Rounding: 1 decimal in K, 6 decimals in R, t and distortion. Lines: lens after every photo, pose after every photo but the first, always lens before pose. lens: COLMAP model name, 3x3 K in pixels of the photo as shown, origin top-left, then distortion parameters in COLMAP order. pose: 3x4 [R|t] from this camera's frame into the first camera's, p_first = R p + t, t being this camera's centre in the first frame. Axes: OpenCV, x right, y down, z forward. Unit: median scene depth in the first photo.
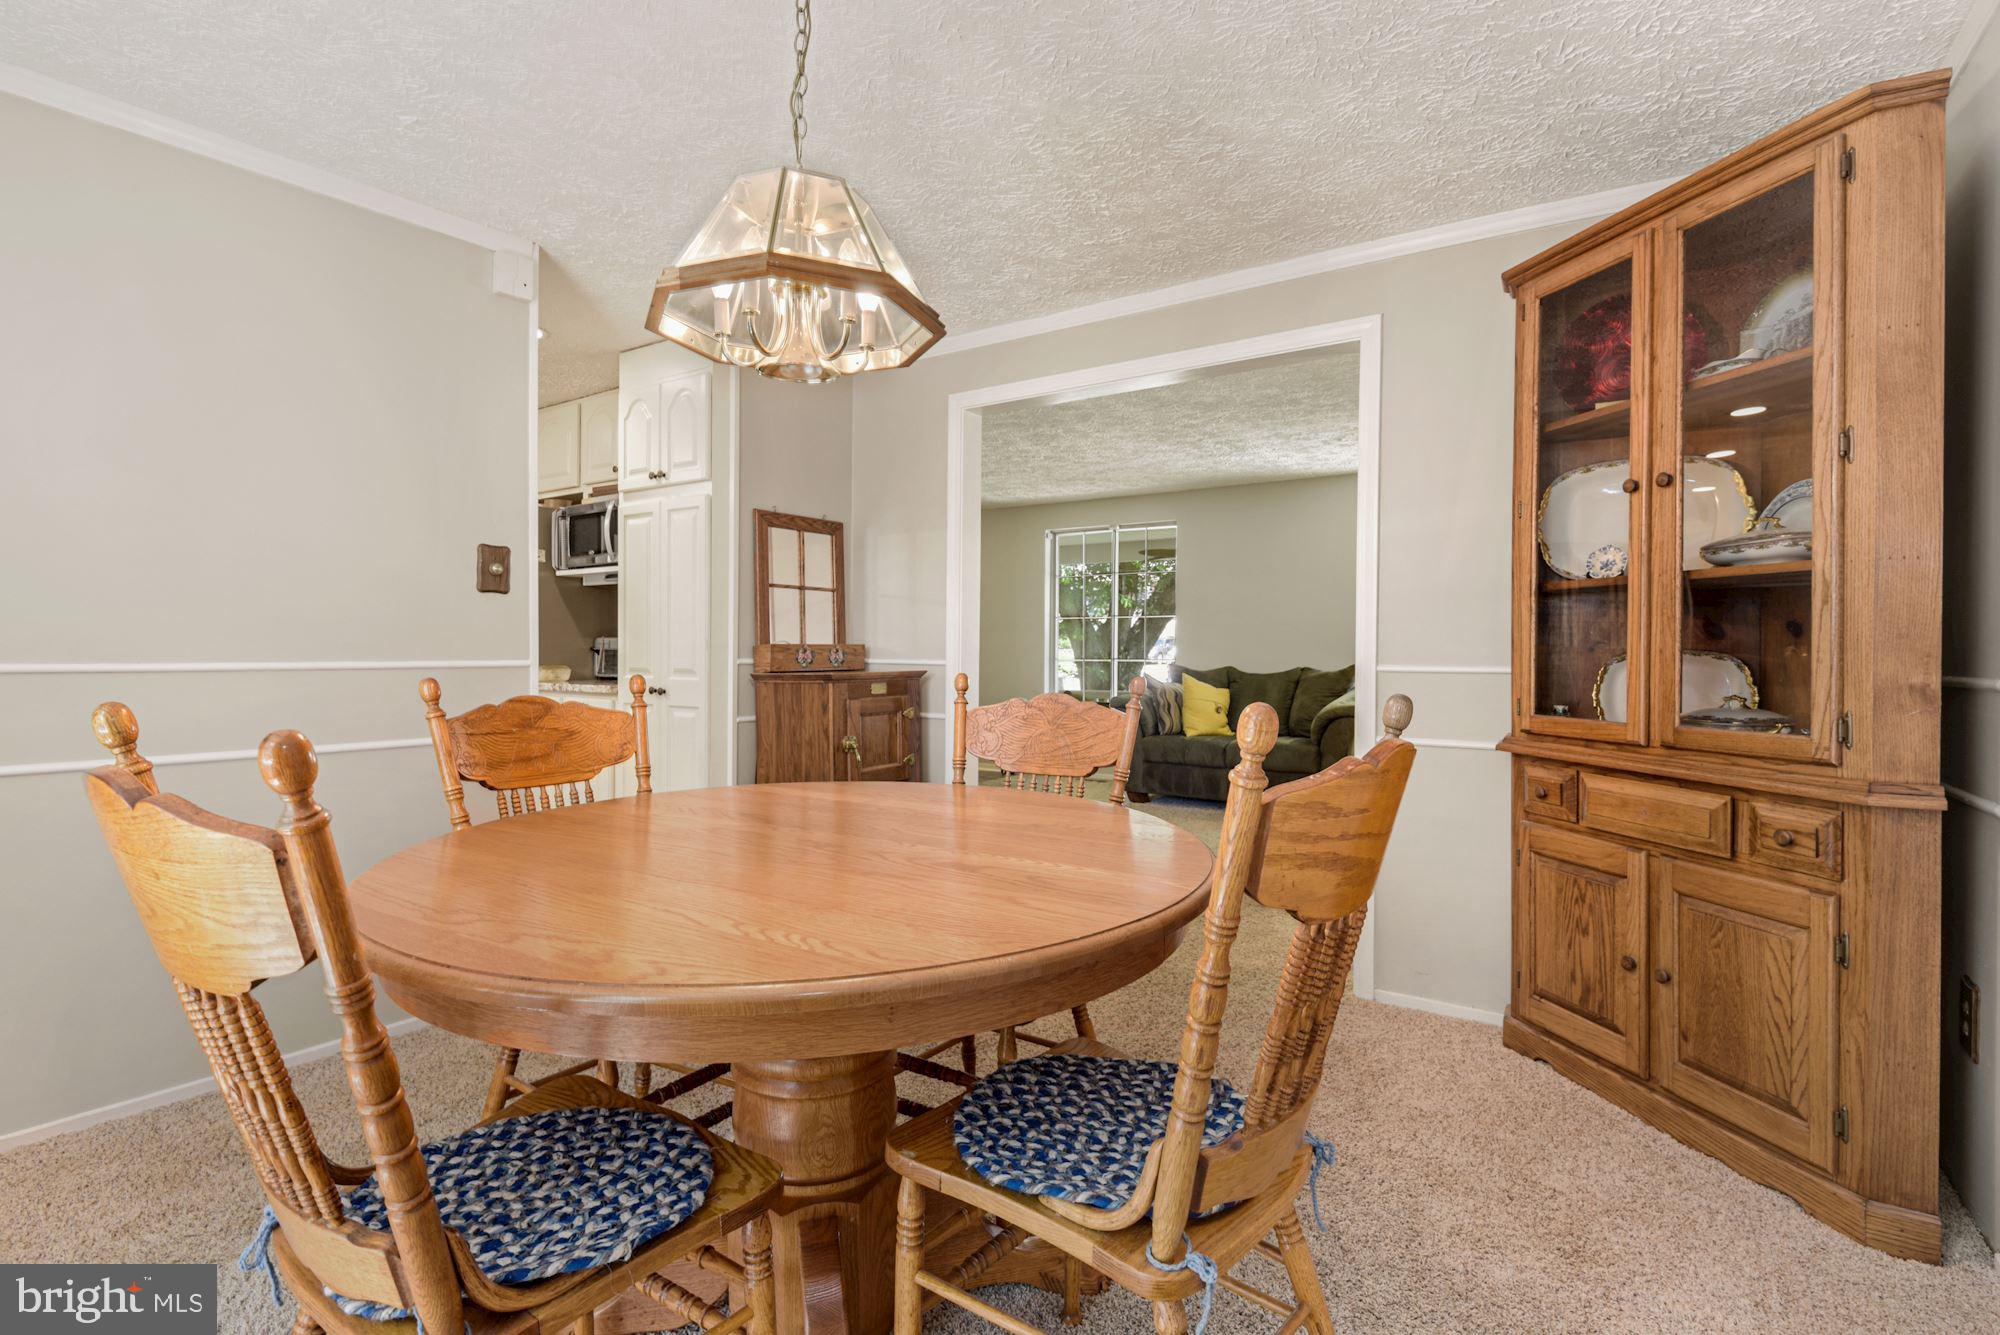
lens RADIAL K [[912.5, 0, 997.6], [0, 912.5, 662.9], [0, 0, 1]] dist [-0.000906, -0.000140]
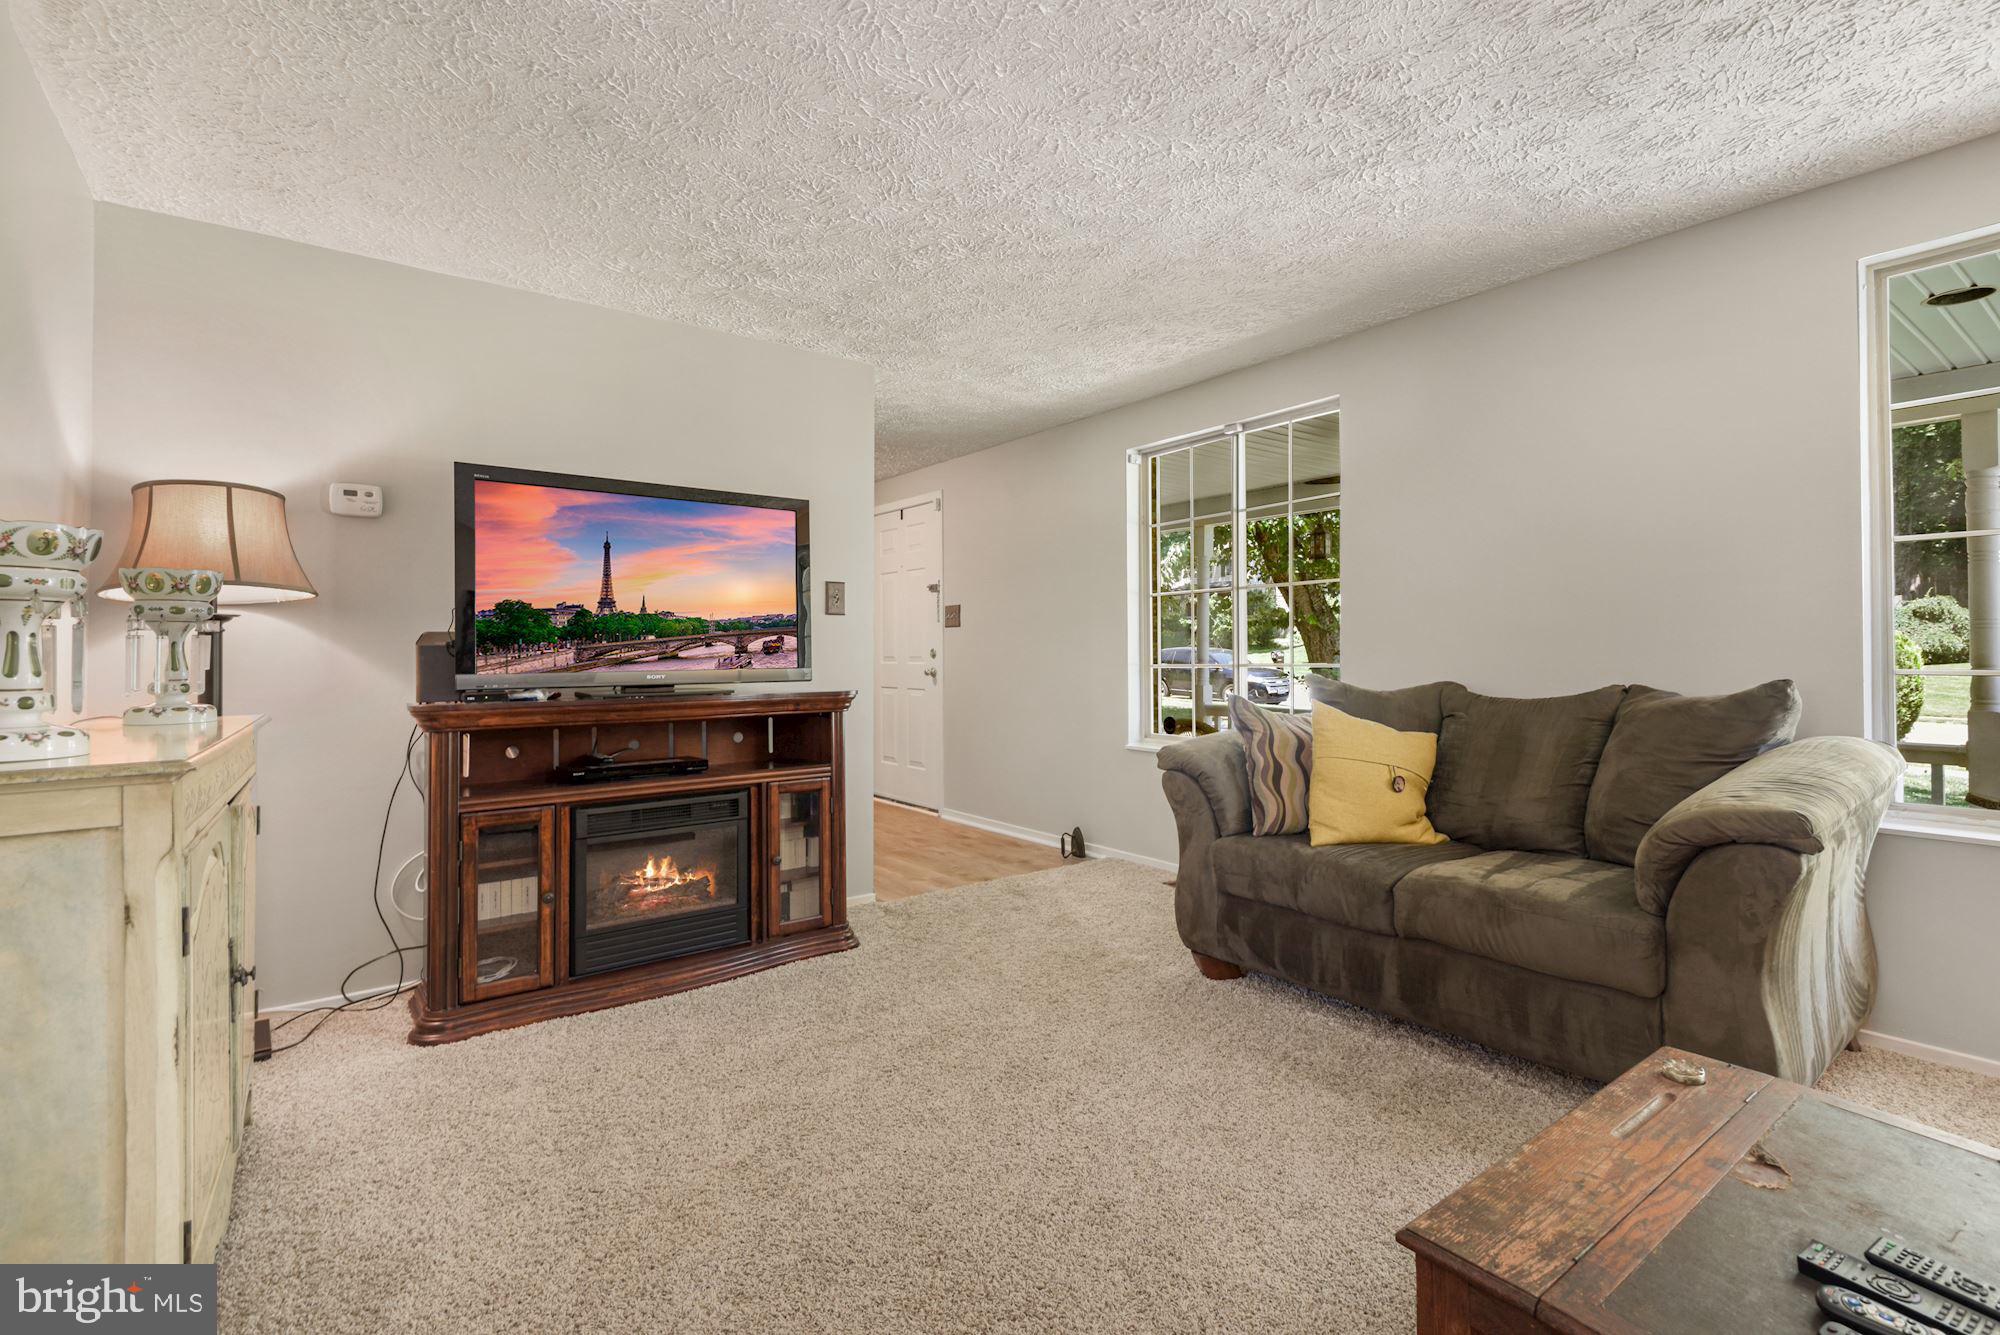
lens RADIAL K [[912.5, 0, 1008.8], [0, 912.5, 666.4], [0, 0, 1]] dist [-0.000906, -0.000140]
pose [[0.948980, -0.004163, -0.315309, 0.207270], [0.000759, 0.999940, -0.010918, 0.001052], [0.315336, 0.010122, 0.948926, 0.543456]]
